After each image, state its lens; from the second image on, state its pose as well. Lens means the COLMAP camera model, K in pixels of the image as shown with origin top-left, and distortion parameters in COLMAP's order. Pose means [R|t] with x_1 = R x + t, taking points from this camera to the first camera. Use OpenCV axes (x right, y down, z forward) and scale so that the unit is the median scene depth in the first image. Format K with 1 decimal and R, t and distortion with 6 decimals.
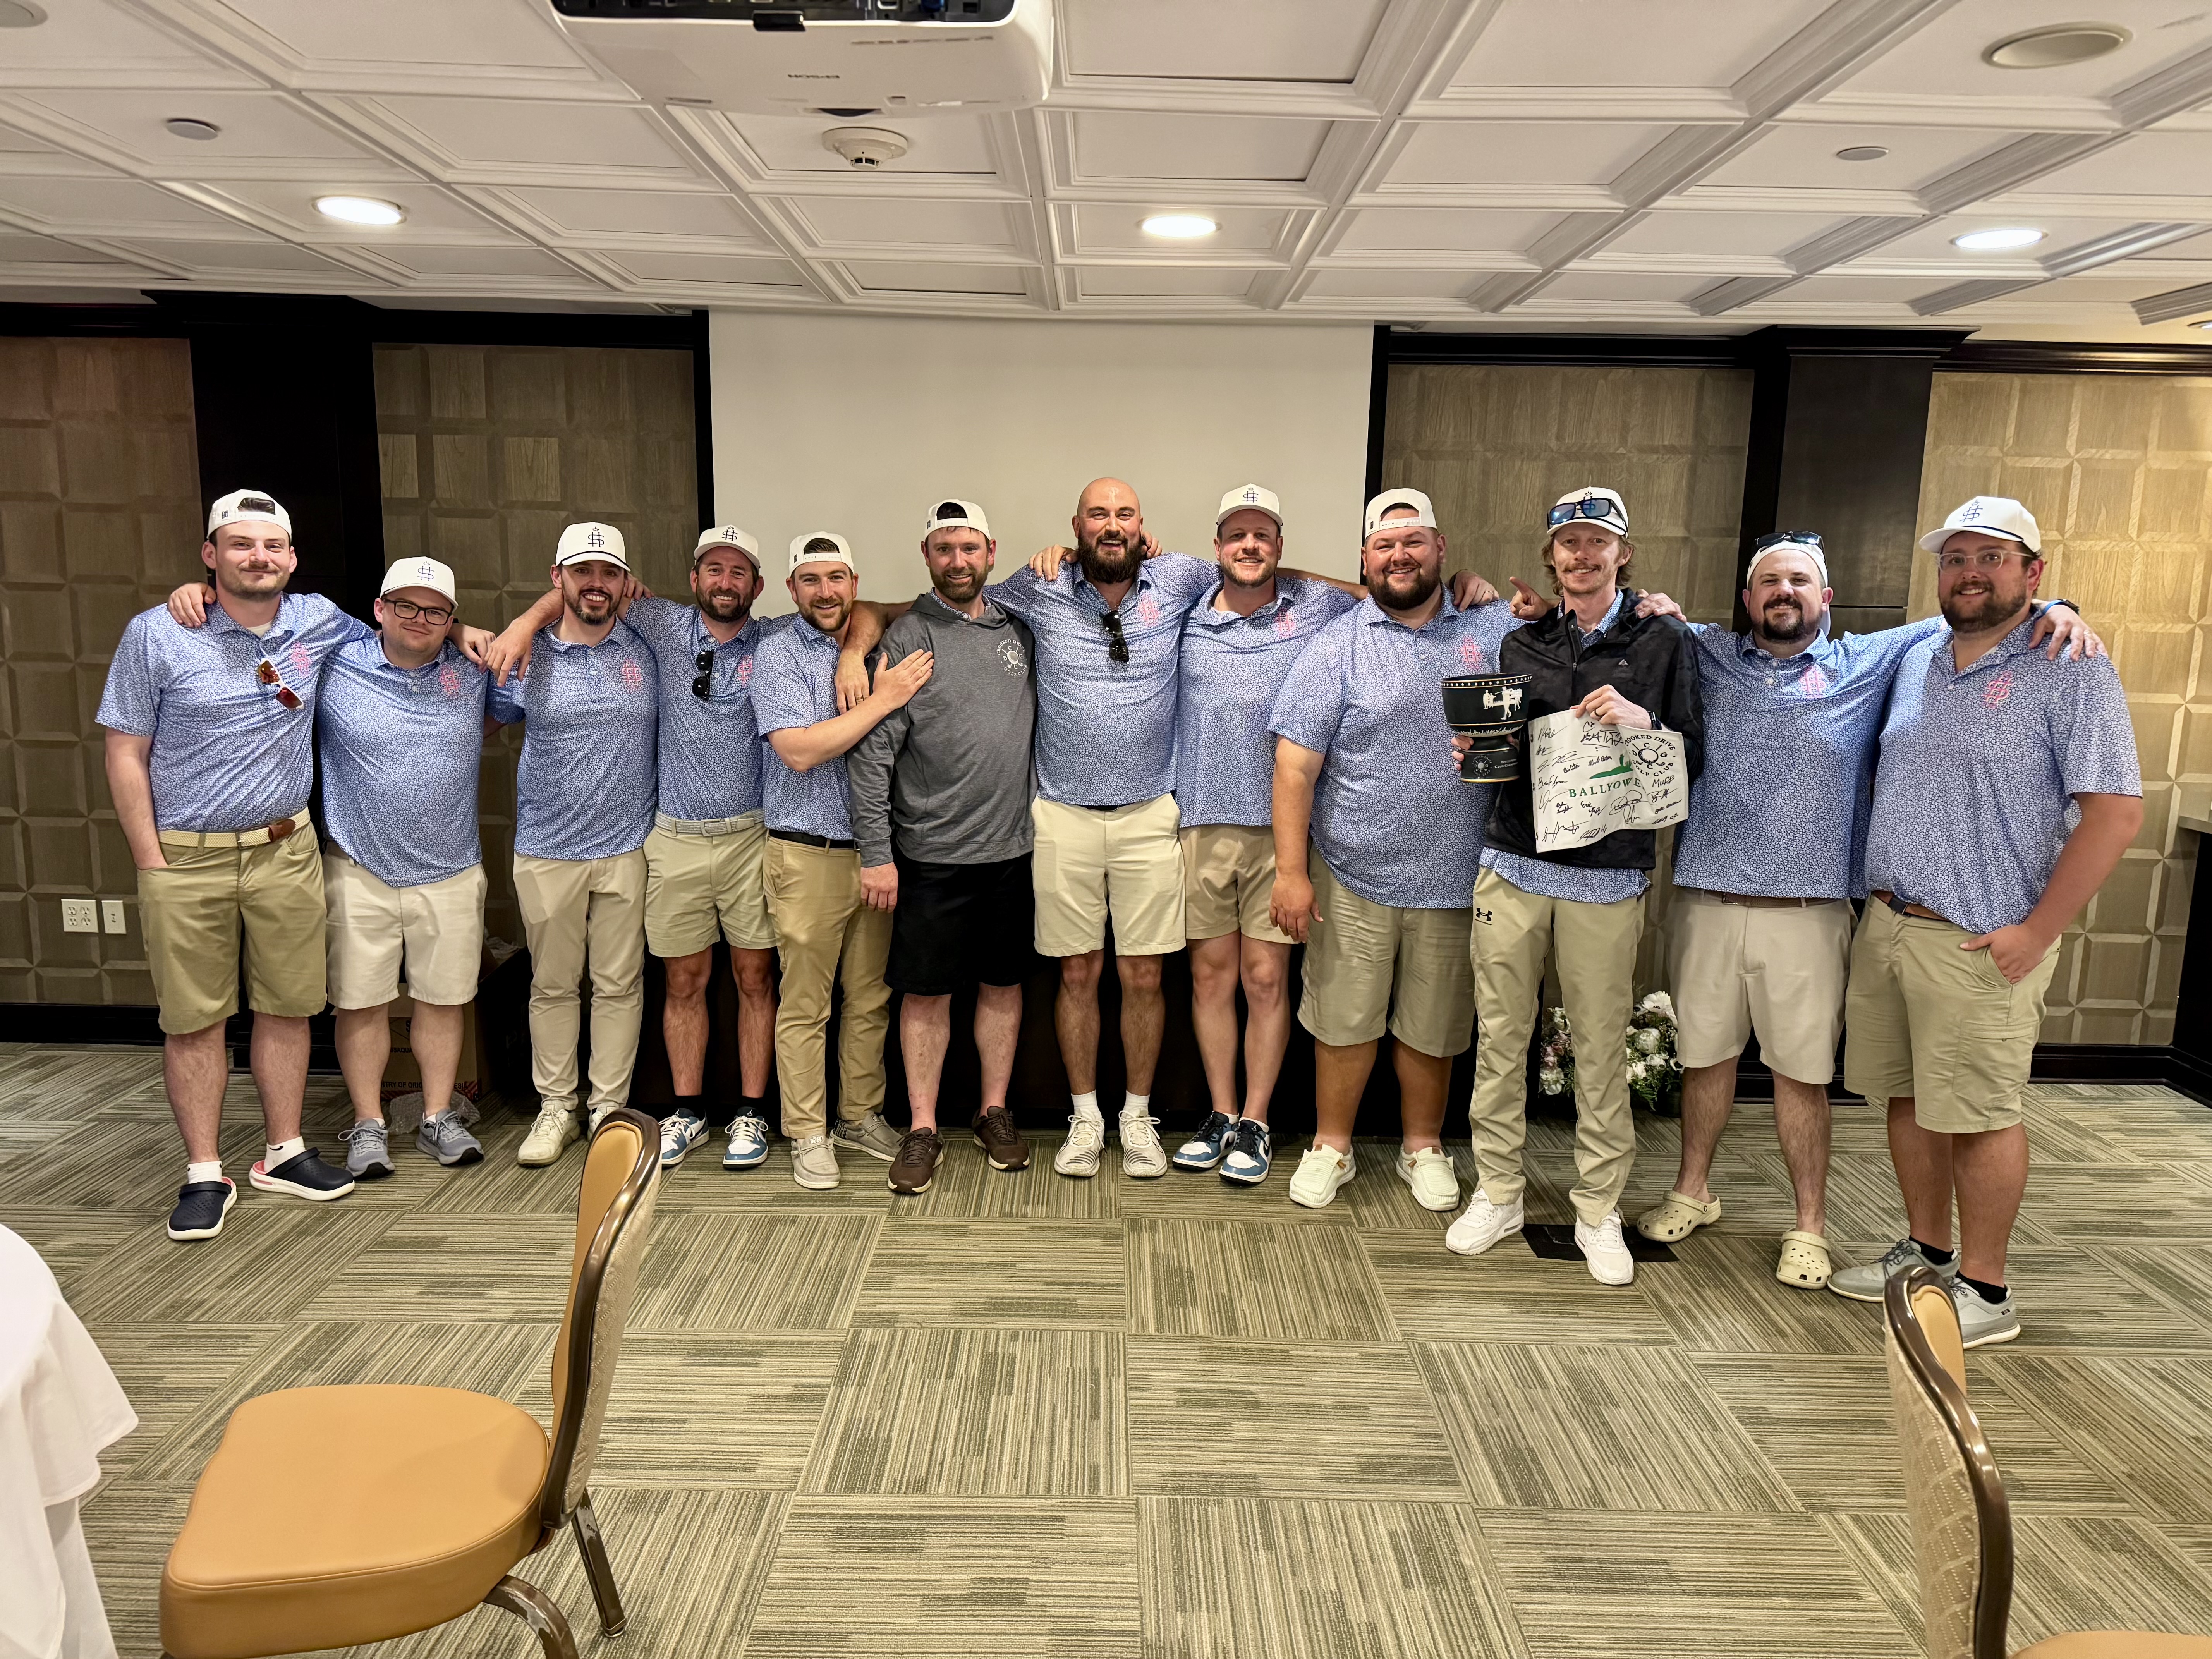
lens RADIAL K [[1585.0, 0, 1105.5], [0, 1585.0, 831.8], [0, 0, 1]] dist [0.005982, -0.008526]
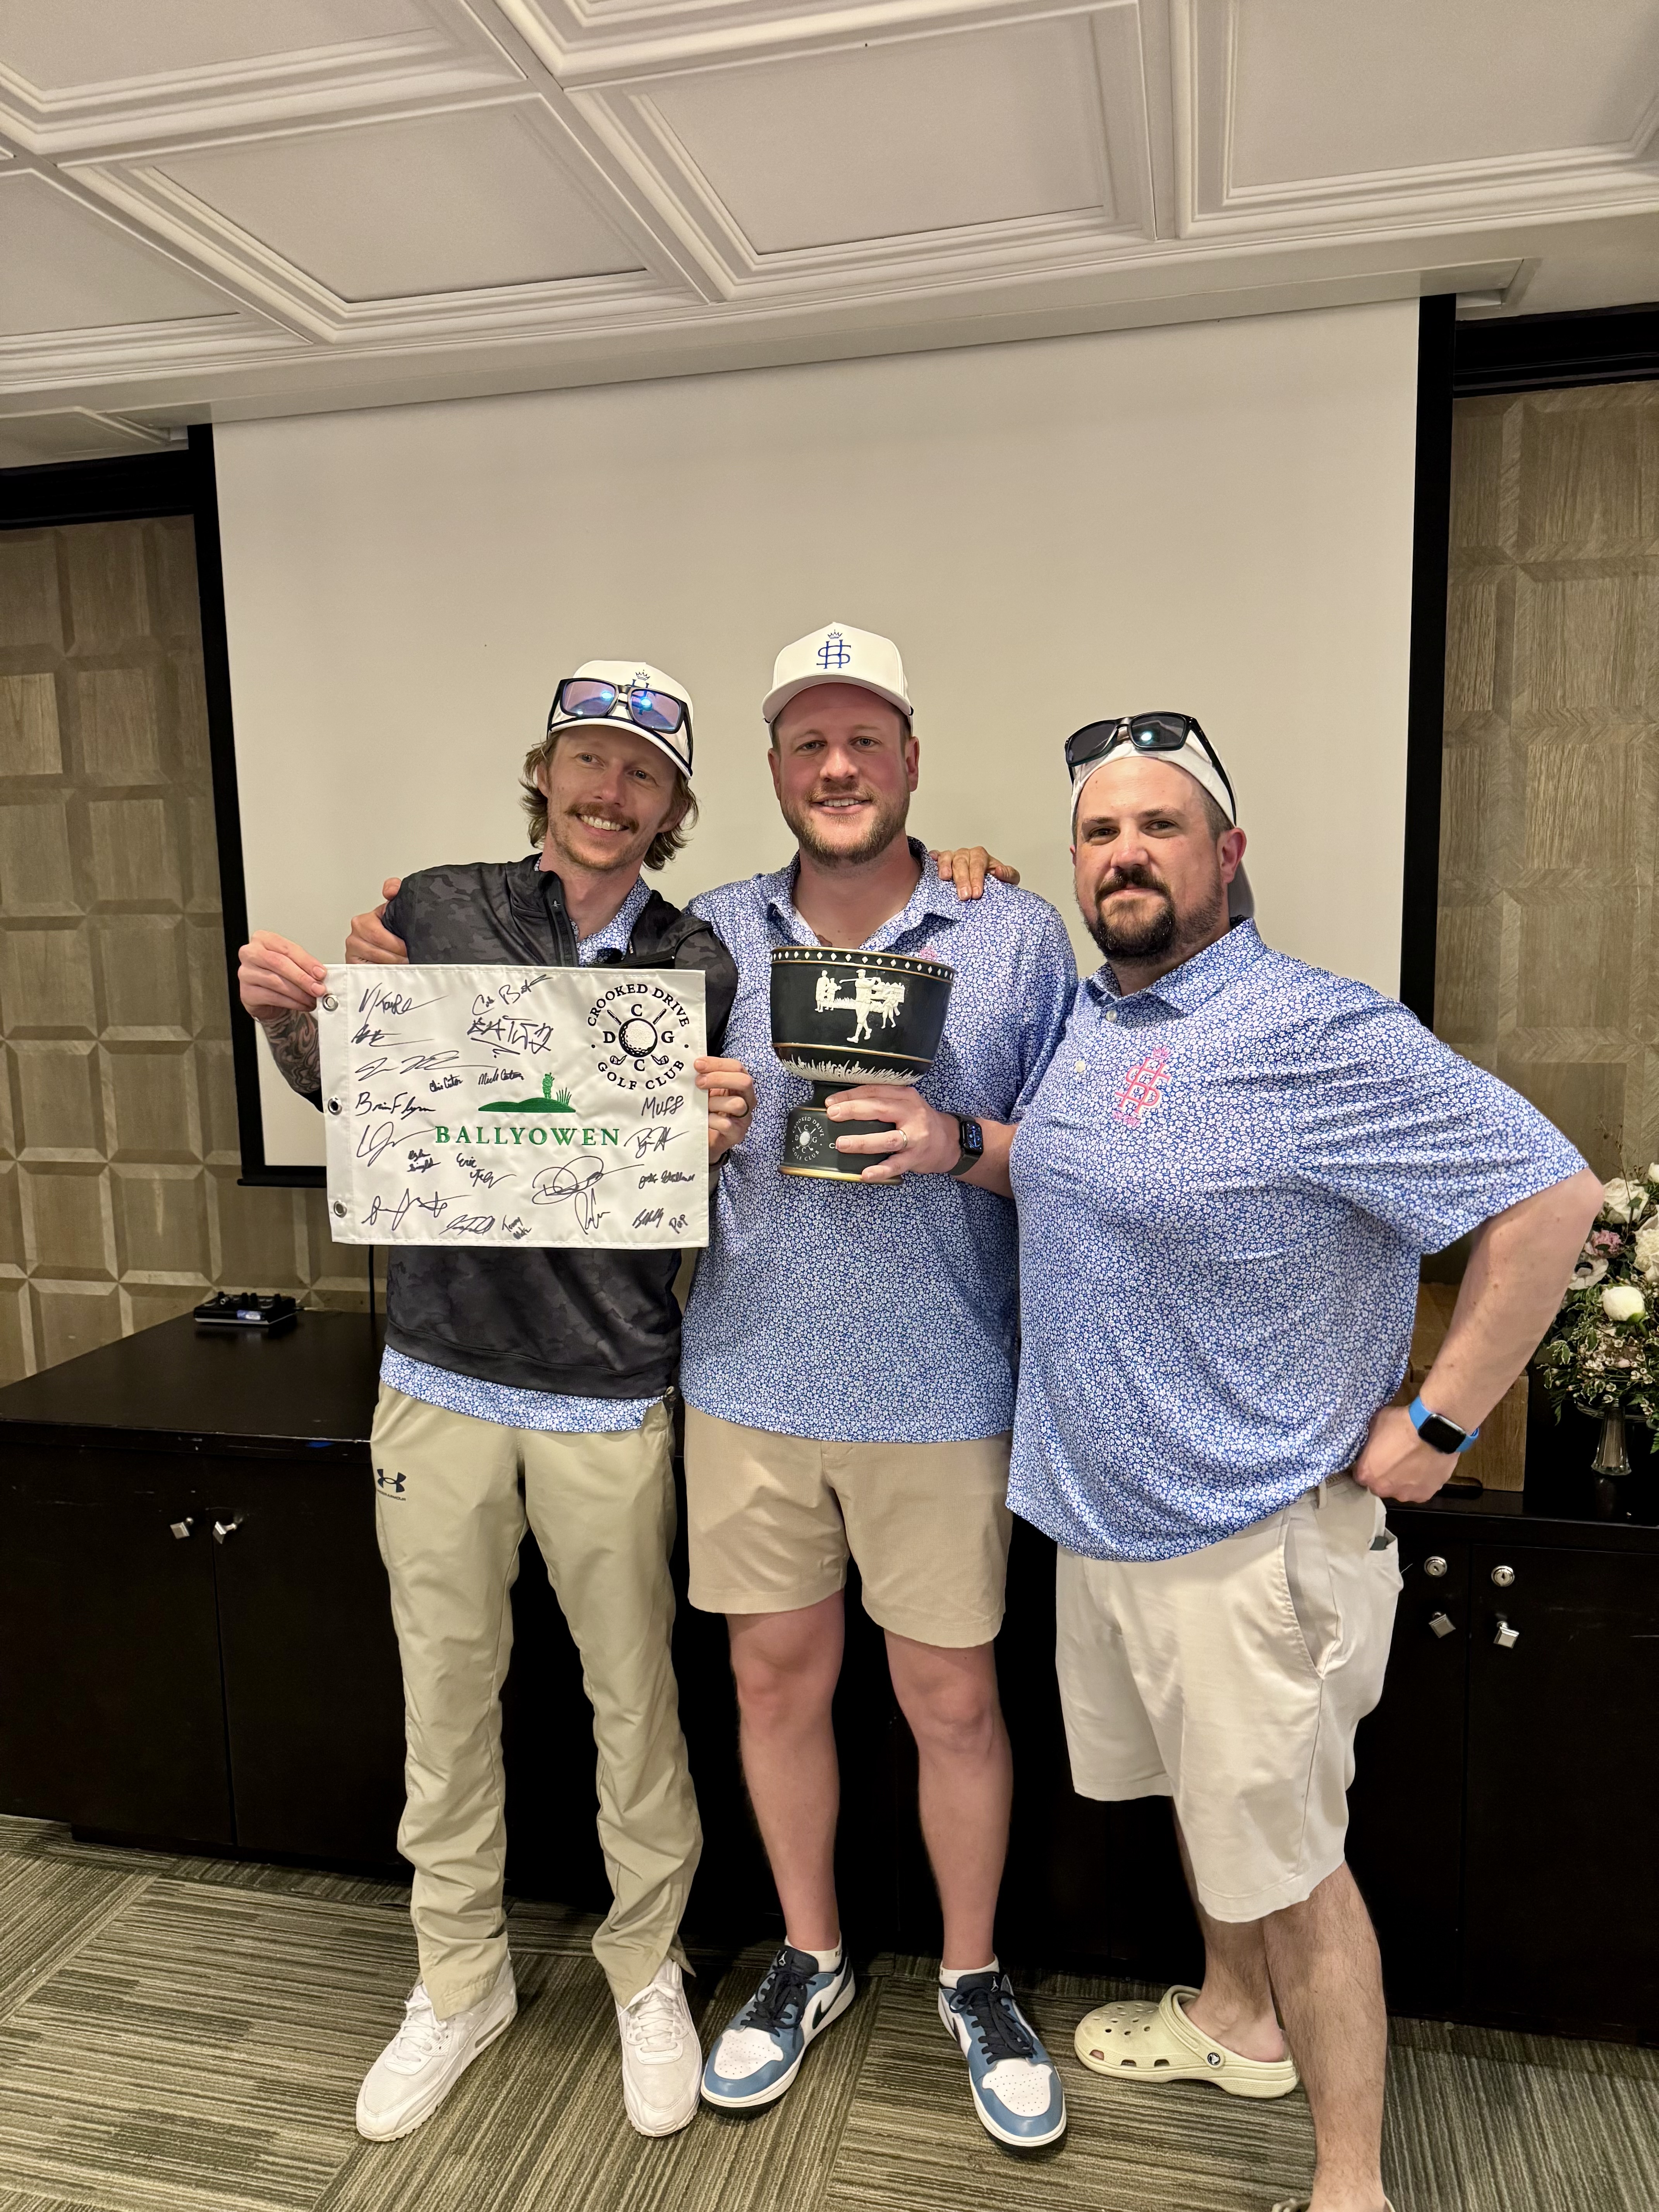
lens RADIAL K [[1585.0, 0, 829.6], [0, 1585.0, 1113.0], [0, 0, 1]] dist [0.005982, -0.008526]
pose [[0.972184, -0.009326, -0.234033, 0.155274], [0.004264, 0.999746, -0.022128, -0.090073], [0.234180, 0.020515, 0.971977, 0.720446]]
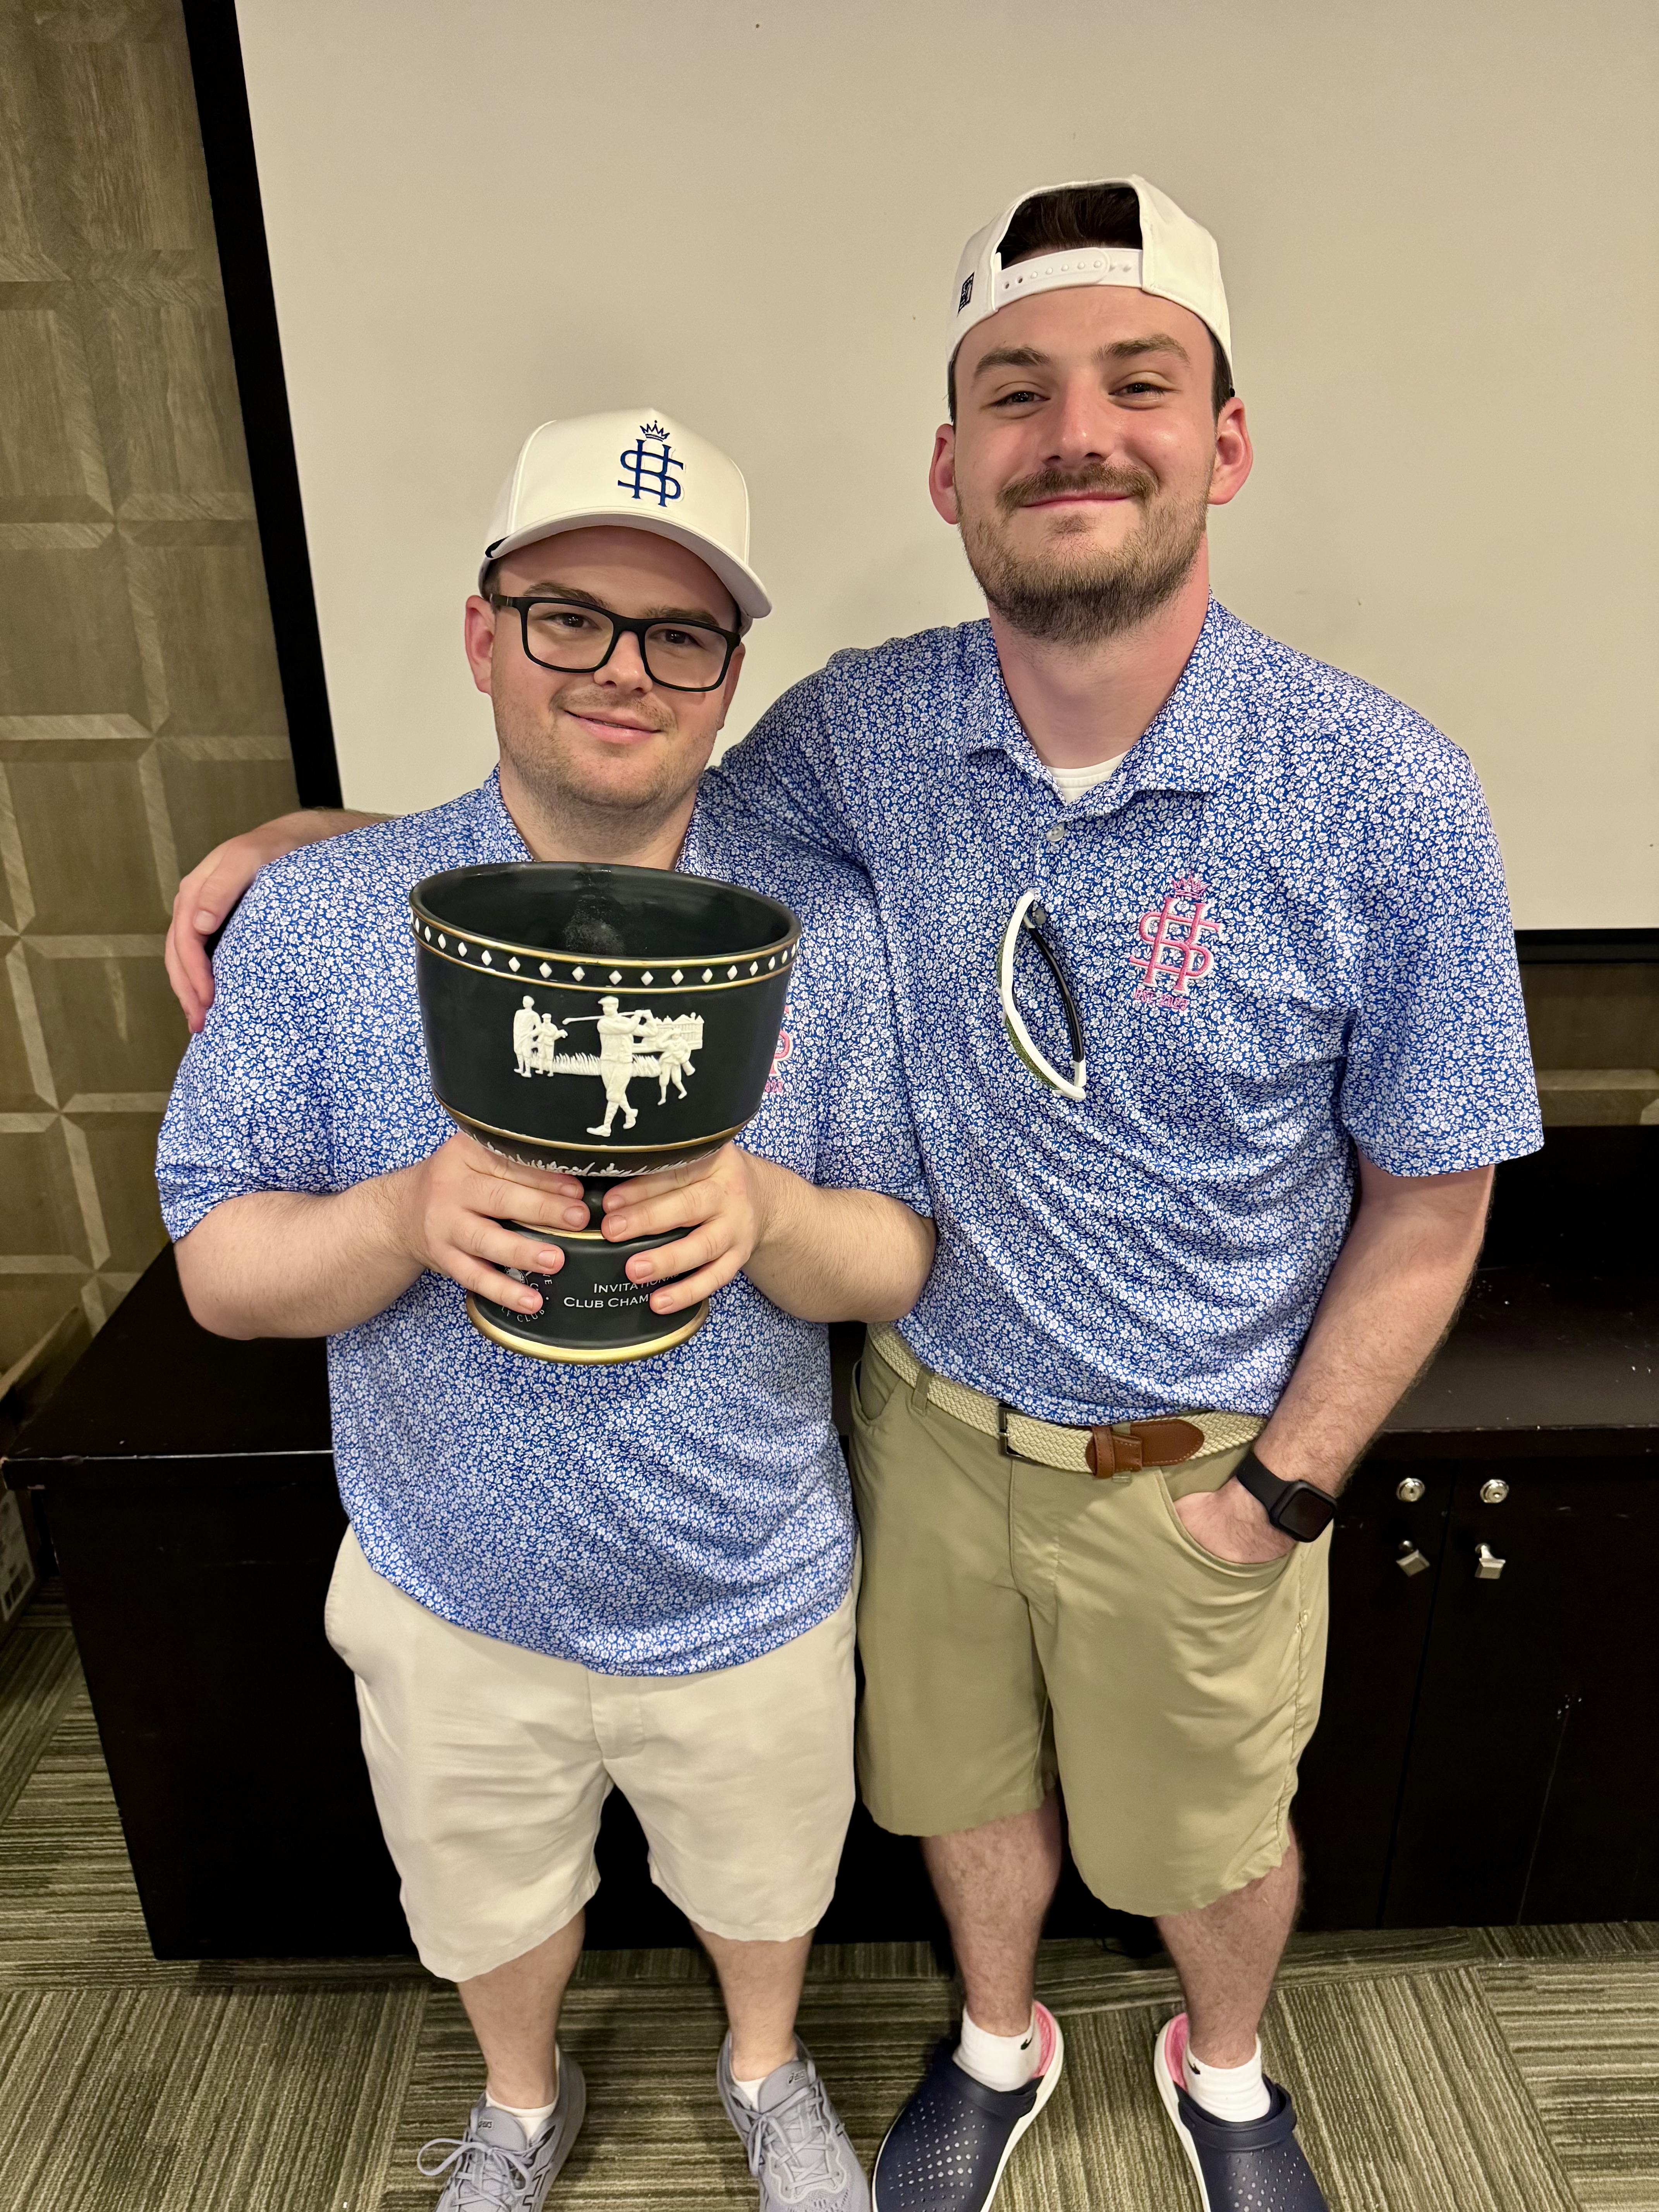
lens RADIAL K [[1585.0, 0, 790.8], [0, 1585.0, 1116.4], [0, 0, 1]] dist [0.005982, -0.008526]
pose [[0.999279, -0.037383, -0.006603, -0.215575], [0.037838, 0.966806, 0.252693, -0.162875], [-0.003063, -0.252761, 0.967524, 0.954167]]
